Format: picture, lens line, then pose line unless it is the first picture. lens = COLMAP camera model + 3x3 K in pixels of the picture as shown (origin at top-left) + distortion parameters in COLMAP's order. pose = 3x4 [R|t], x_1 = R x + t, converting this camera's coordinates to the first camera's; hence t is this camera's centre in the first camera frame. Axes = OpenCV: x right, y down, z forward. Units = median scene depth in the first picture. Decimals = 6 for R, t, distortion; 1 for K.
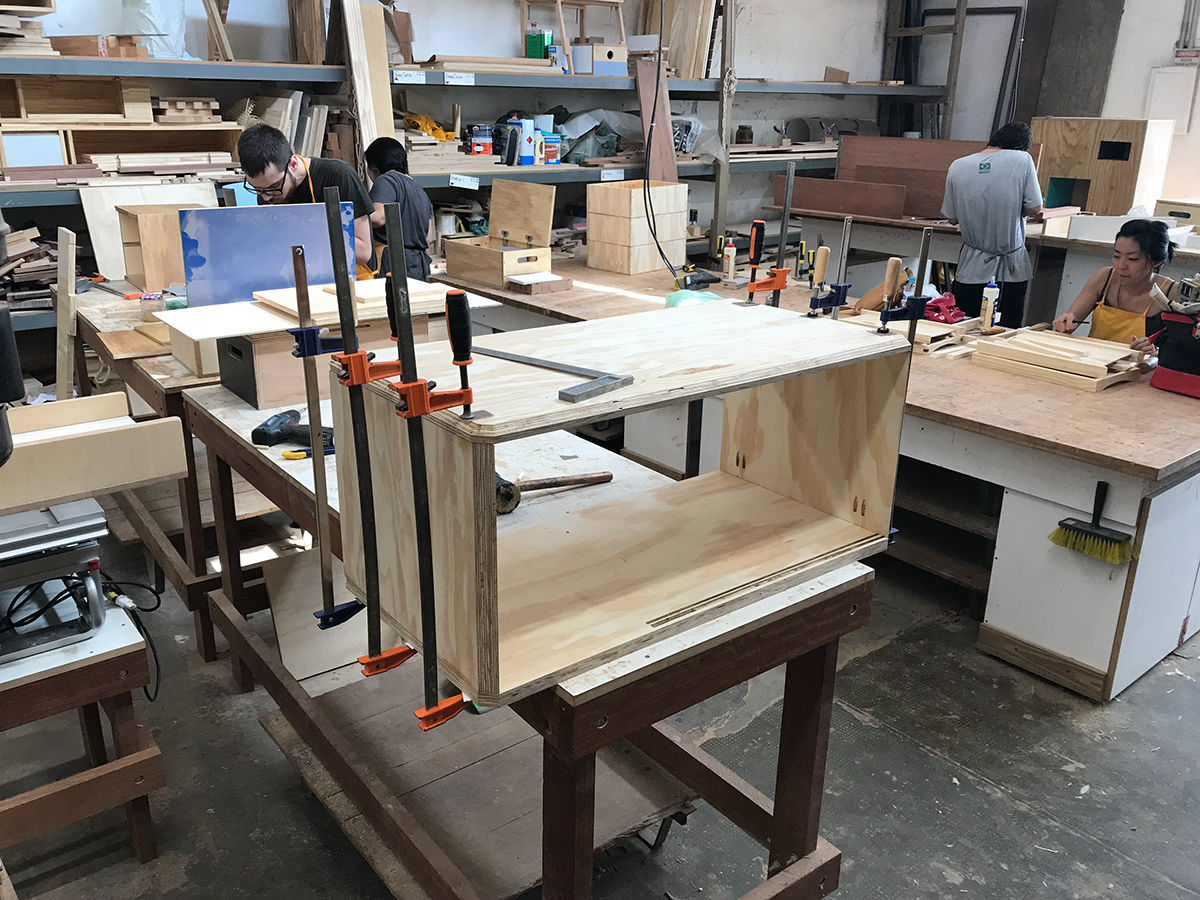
lens RADIAL K [[990.4, 0, 600.1], [0, 990.4, 451.2], [0, 0, 1]] dist [0.017600, 0.002908]
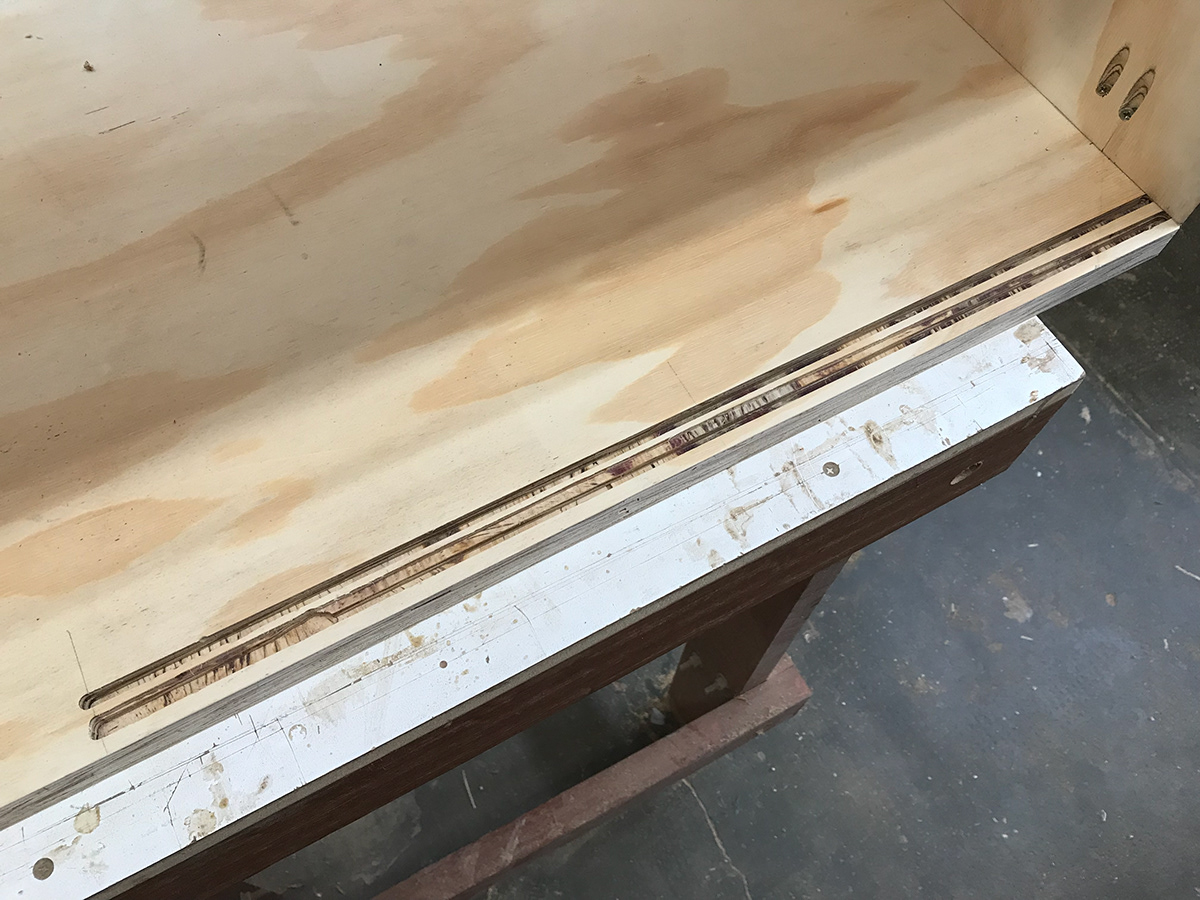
lens RADIAL K [[990.4, 0, 603.7], [0, 990.4, 447.9], [0, 0, 1]] dist [0.017600, 0.002908]
pose [[0.988318, 0.143841, -0.050380, 0.149693], [-0.073919, 0.741472, 0.666900, -0.043841], [0.133283, -0.655385, 0.743443, 0.722121]]
